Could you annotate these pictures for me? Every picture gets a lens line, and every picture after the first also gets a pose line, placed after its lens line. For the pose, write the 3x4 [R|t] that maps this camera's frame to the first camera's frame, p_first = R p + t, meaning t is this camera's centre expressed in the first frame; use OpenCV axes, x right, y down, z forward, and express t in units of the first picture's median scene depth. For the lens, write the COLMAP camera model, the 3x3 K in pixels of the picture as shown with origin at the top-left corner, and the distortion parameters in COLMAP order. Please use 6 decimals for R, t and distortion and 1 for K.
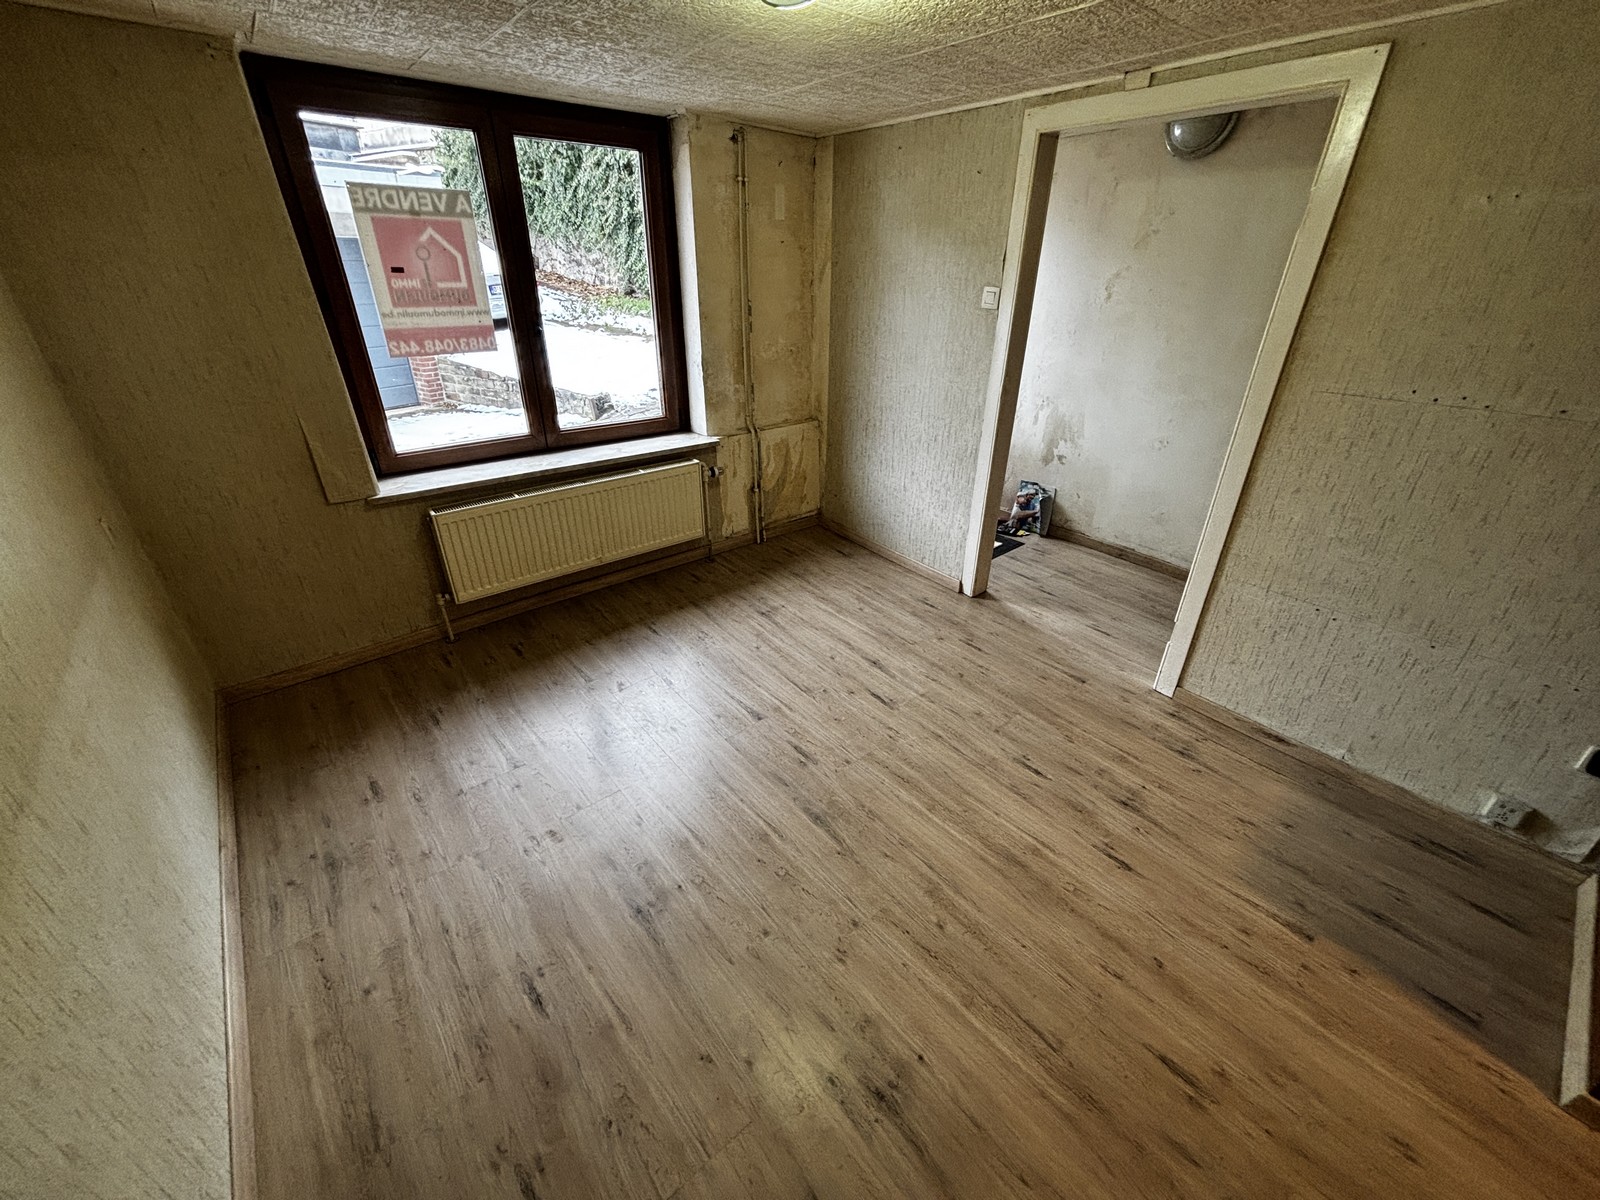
lens RADIAL K [[637.7, 0, 790.1], [0, 637.7, 601.3], [0, 0, 1]] dist [0.003487, -0.000807]
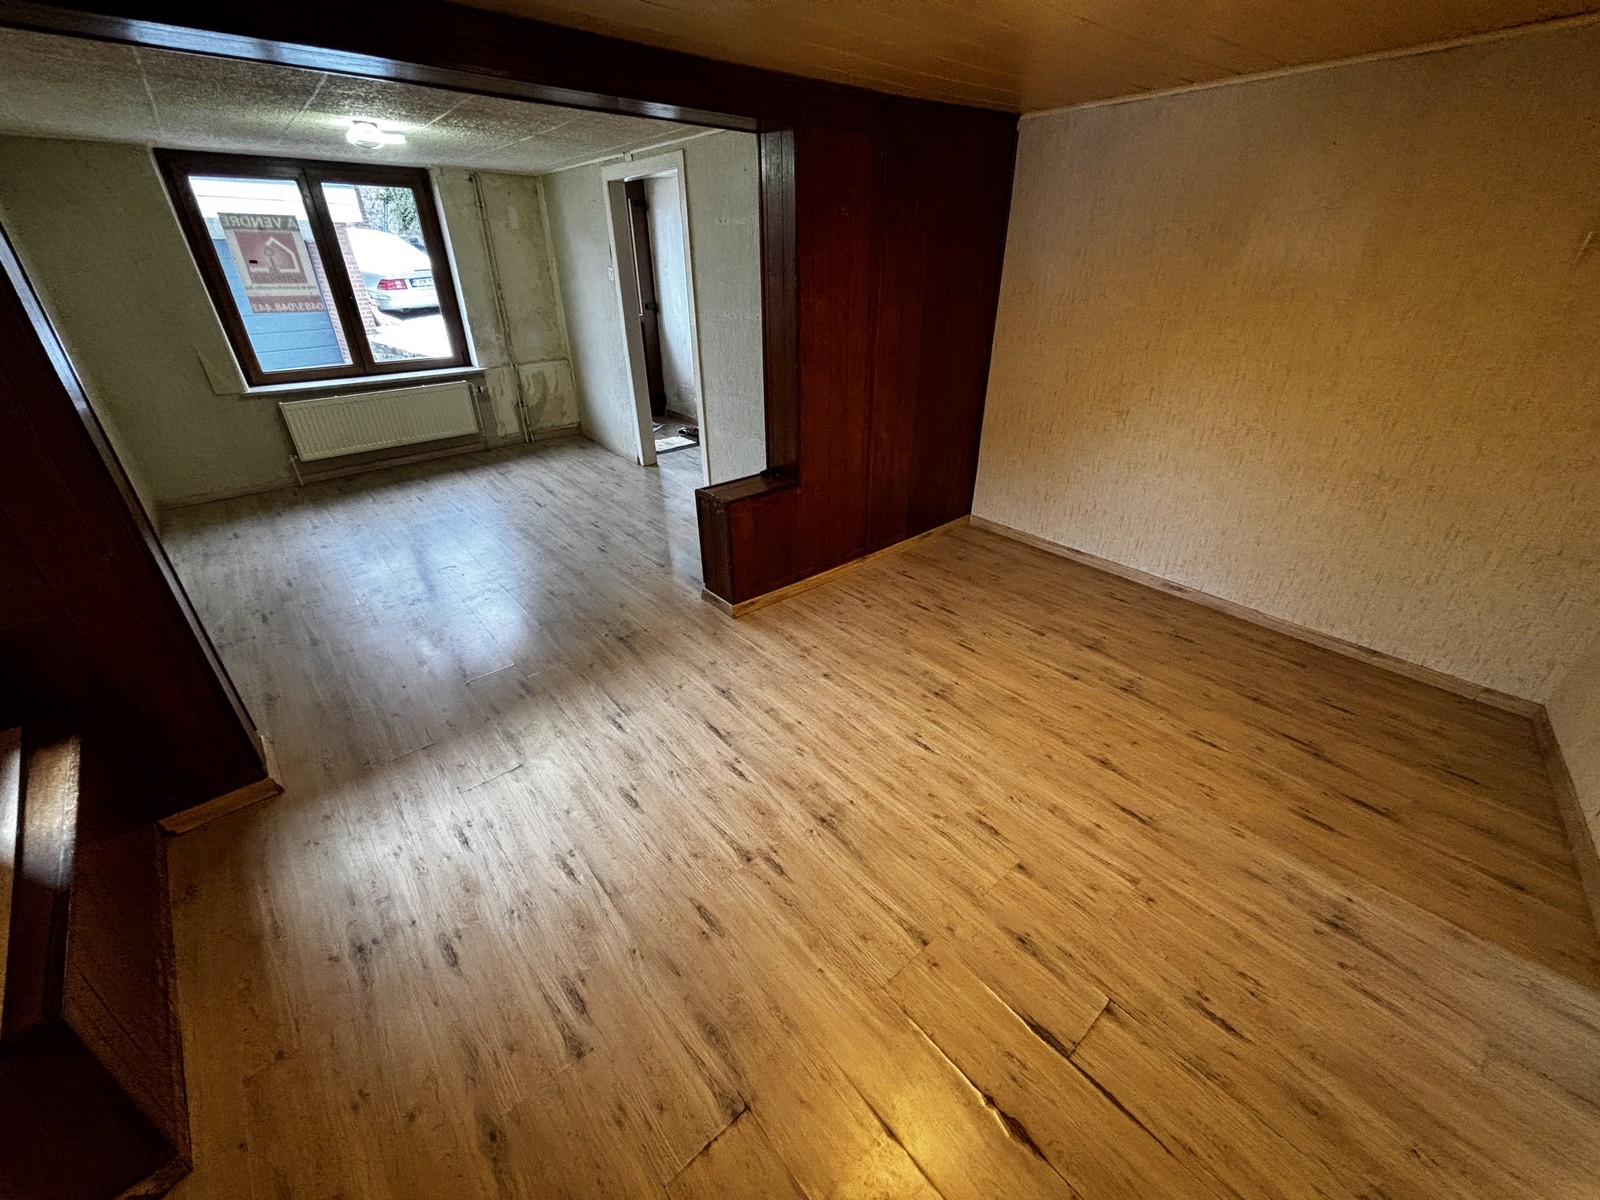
lens RADIAL K [[637.7, 0, 791.6], [0, 637.7, 600.7], [0, 0, 1]] dist [0.003487, -0.000807]
pose [[0.999670, -0.020621, 0.015320, 0.788954], [0.020516, 0.999765, 0.006994, 0.413969], [-0.015461, -0.006677, 0.999858, -0.755273]]
